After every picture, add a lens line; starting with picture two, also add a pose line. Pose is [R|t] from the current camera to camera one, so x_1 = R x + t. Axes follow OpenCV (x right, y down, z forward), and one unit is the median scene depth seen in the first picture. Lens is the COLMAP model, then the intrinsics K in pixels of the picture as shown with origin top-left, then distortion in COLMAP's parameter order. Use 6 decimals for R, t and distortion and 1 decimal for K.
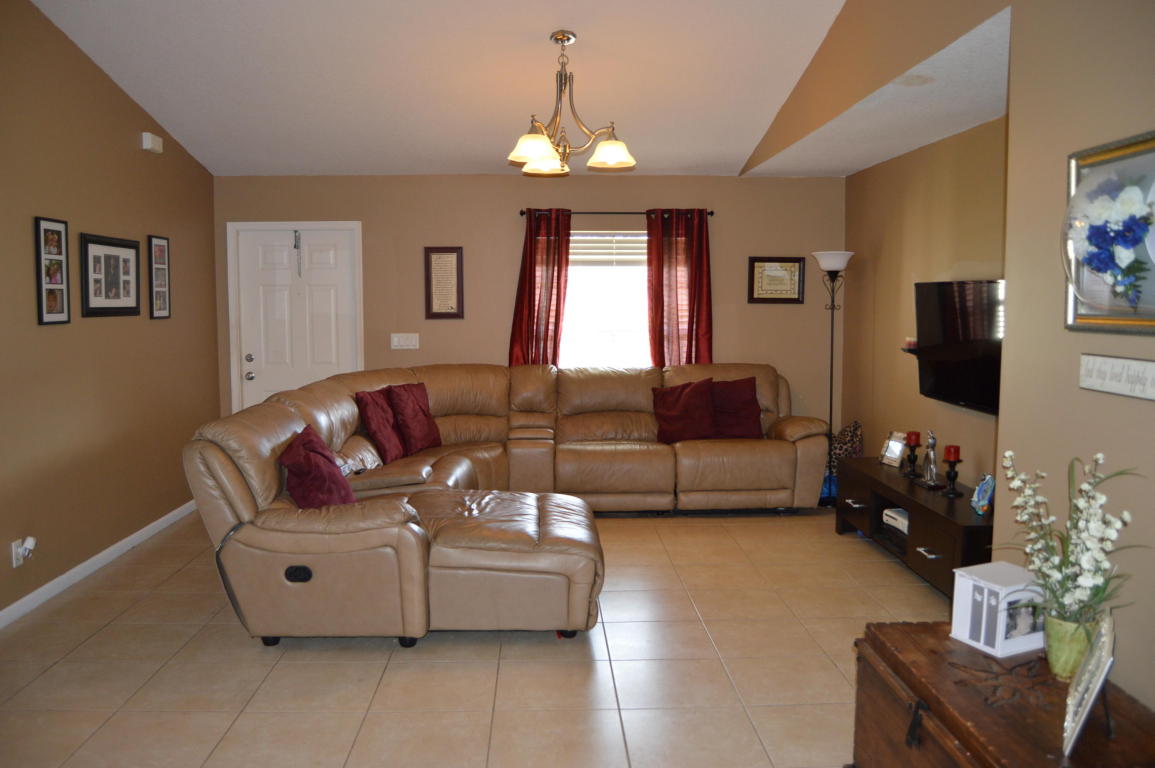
lens RADIAL K [[916.7, 0, 575.7], [0, 916.7, 382.2], [0, 0, 1]] dist [-0.095394, 0.035721]
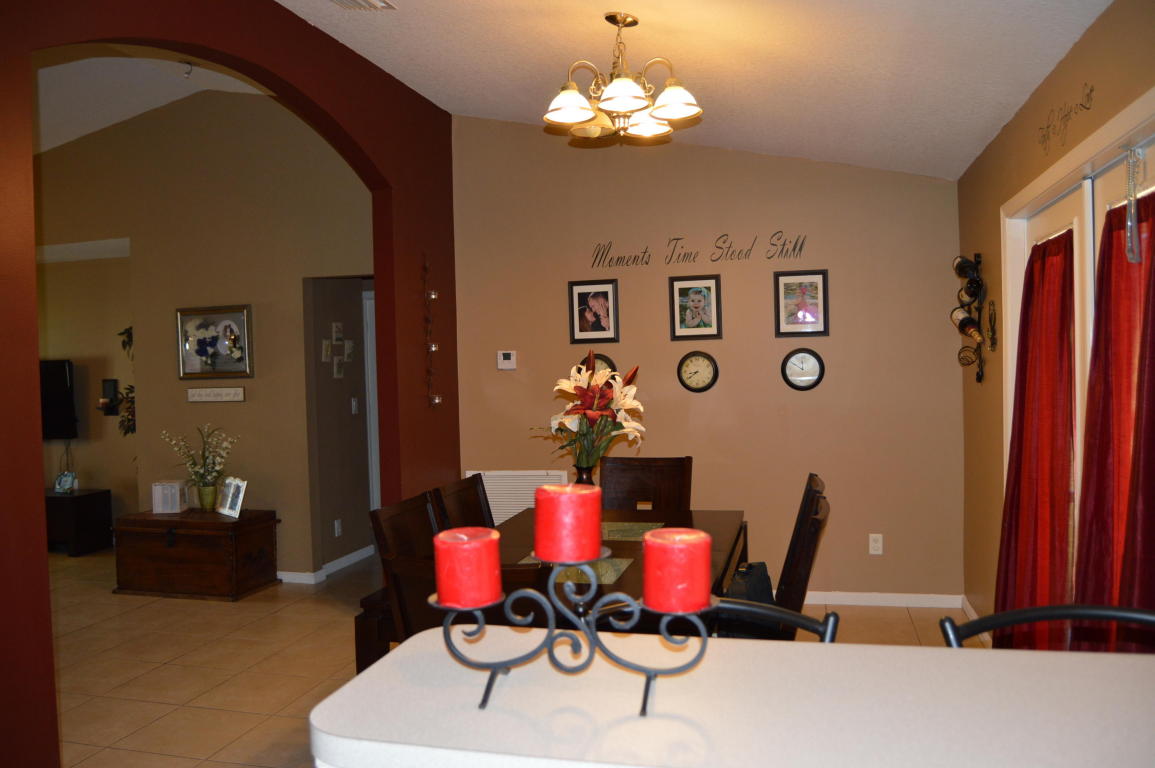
lens RADIAL K [[916.7, 0, 579.6], [0, 916.7, 384.4], [0, 0, 1]] dist [-0.095394, 0.035721]
pose [[0.282568, -0.032783, 0.958687, -0.625149], [0.113324, 0.993558, 0.000574, 0.032532], [-0.952530, 0.108480, 0.284463, -0.313644]]
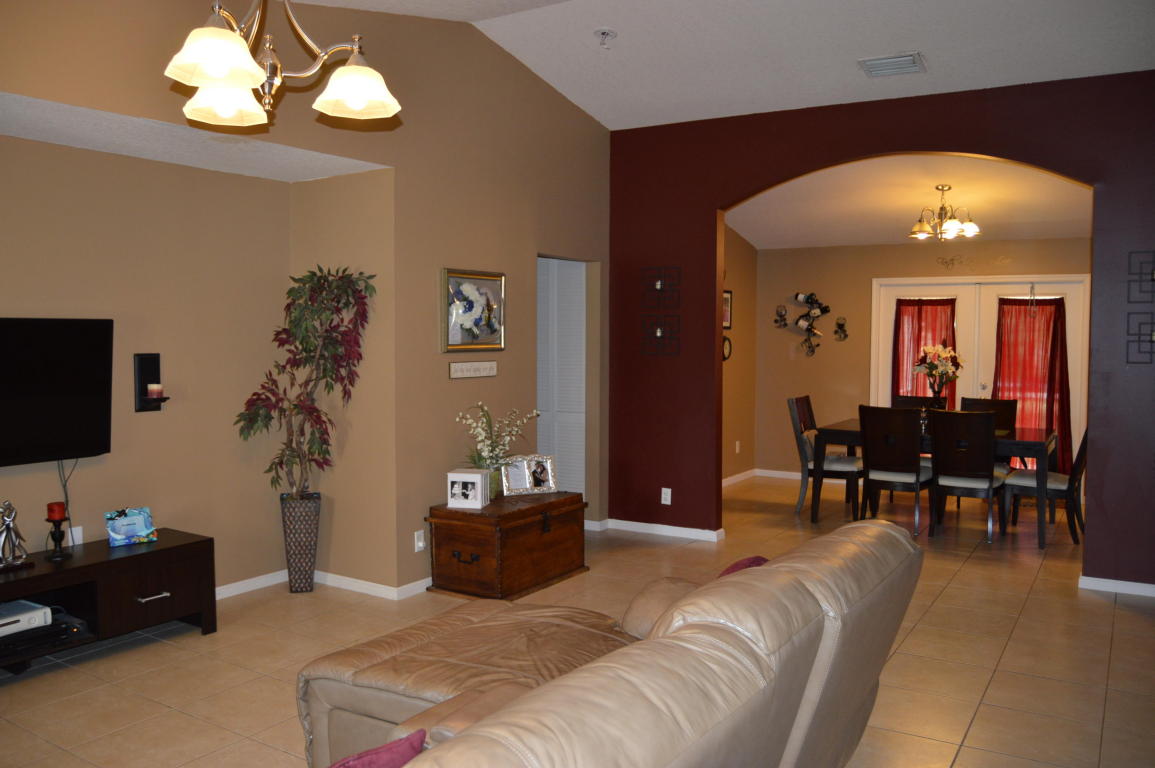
lens RADIAL K [[916.7, 0, 581.5], [0, 916.7, 383.2], [0, 0, 1]] dist [-0.095394, 0.035721]
pose [[-0.833281, -0.039204, 0.551458, -0.364635], [0.041287, 0.990284, 0.132788, -0.104643], [-0.551306, 0.133418, -0.823566, 1.055876]]
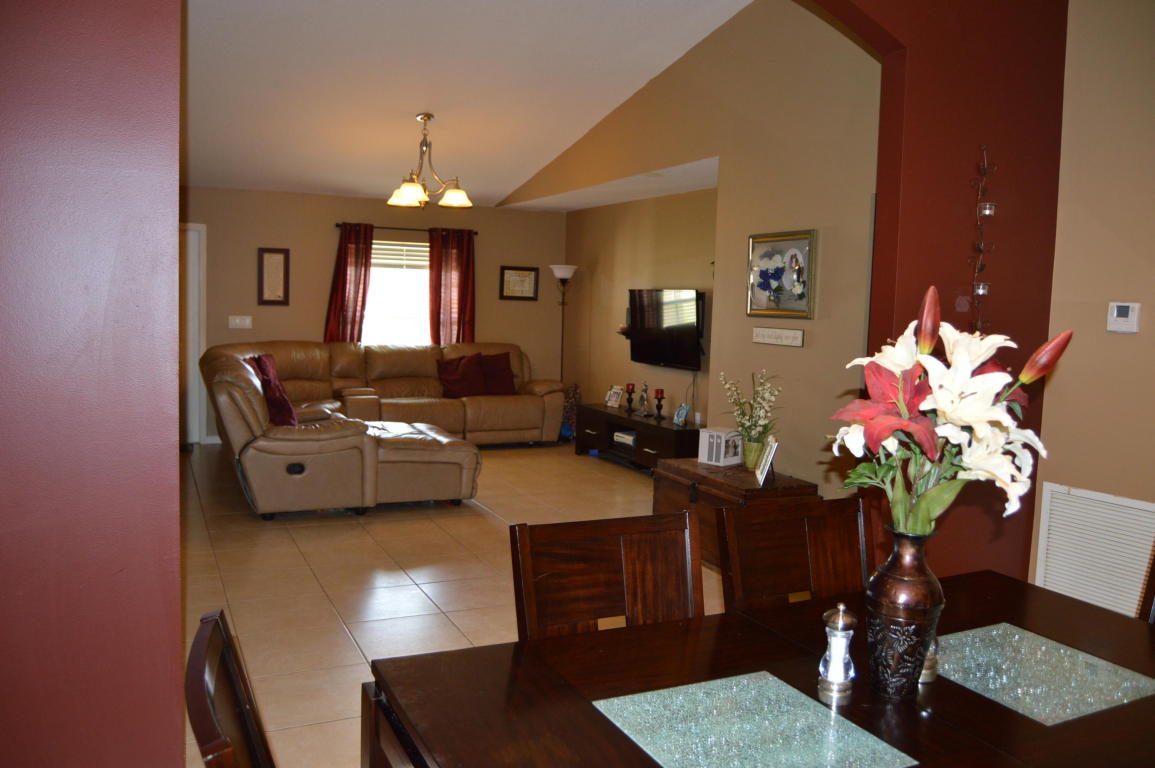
lens RADIAL K [[916.7, 0, 571.3], [0, 916.7, 382.3], [0, 0, 1]] dist [-0.095394, 0.035721]
pose [[0.917616, -0.004871, 0.397439, -0.295555], [0.003306, 0.999984, 0.004622, 0.037175], [-0.397455, -0.002927, 0.917617, -0.354416]]
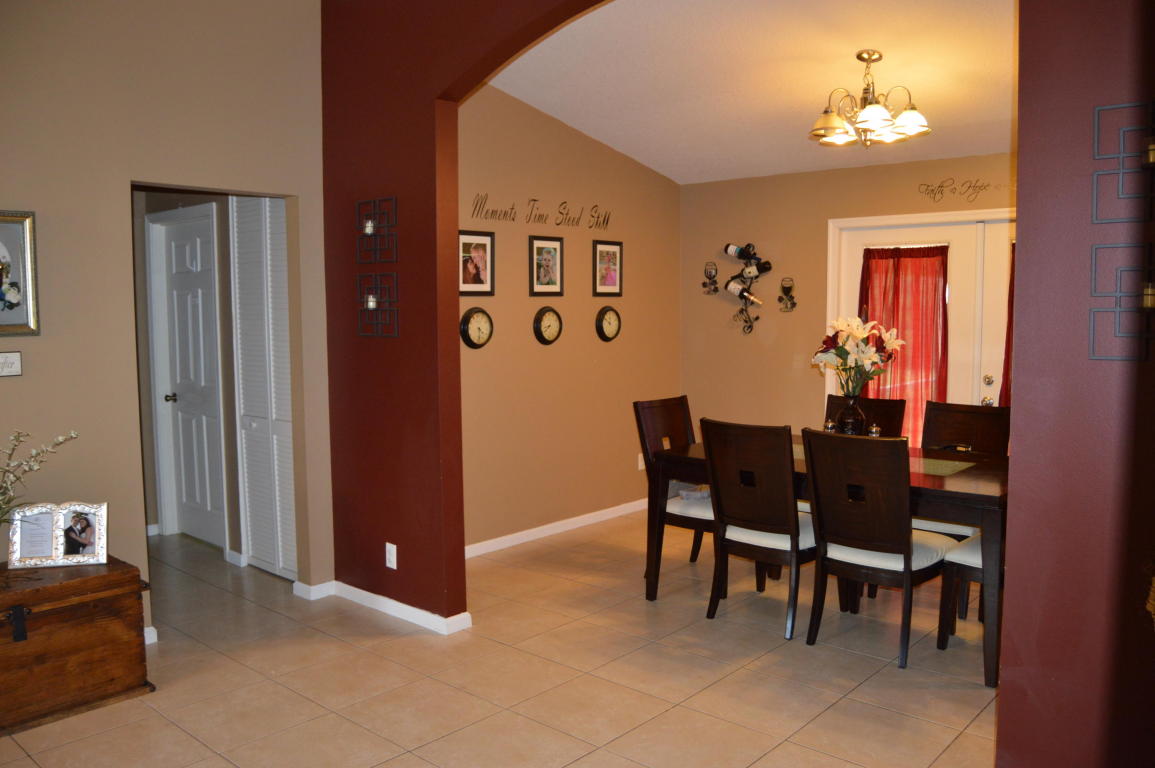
lens RADIAL K [[916.7, 0, 580.8], [0, 916.7, 387.4], [0, 0, 1]] dist [-0.095394, 0.035721]
pose [[-0.730949, -0.062636, 0.679551, -0.429975], [0.062863, 0.985365, 0.158441, -0.051542], [-0.679530, 0.158531, -0.716315, 0.494387]]
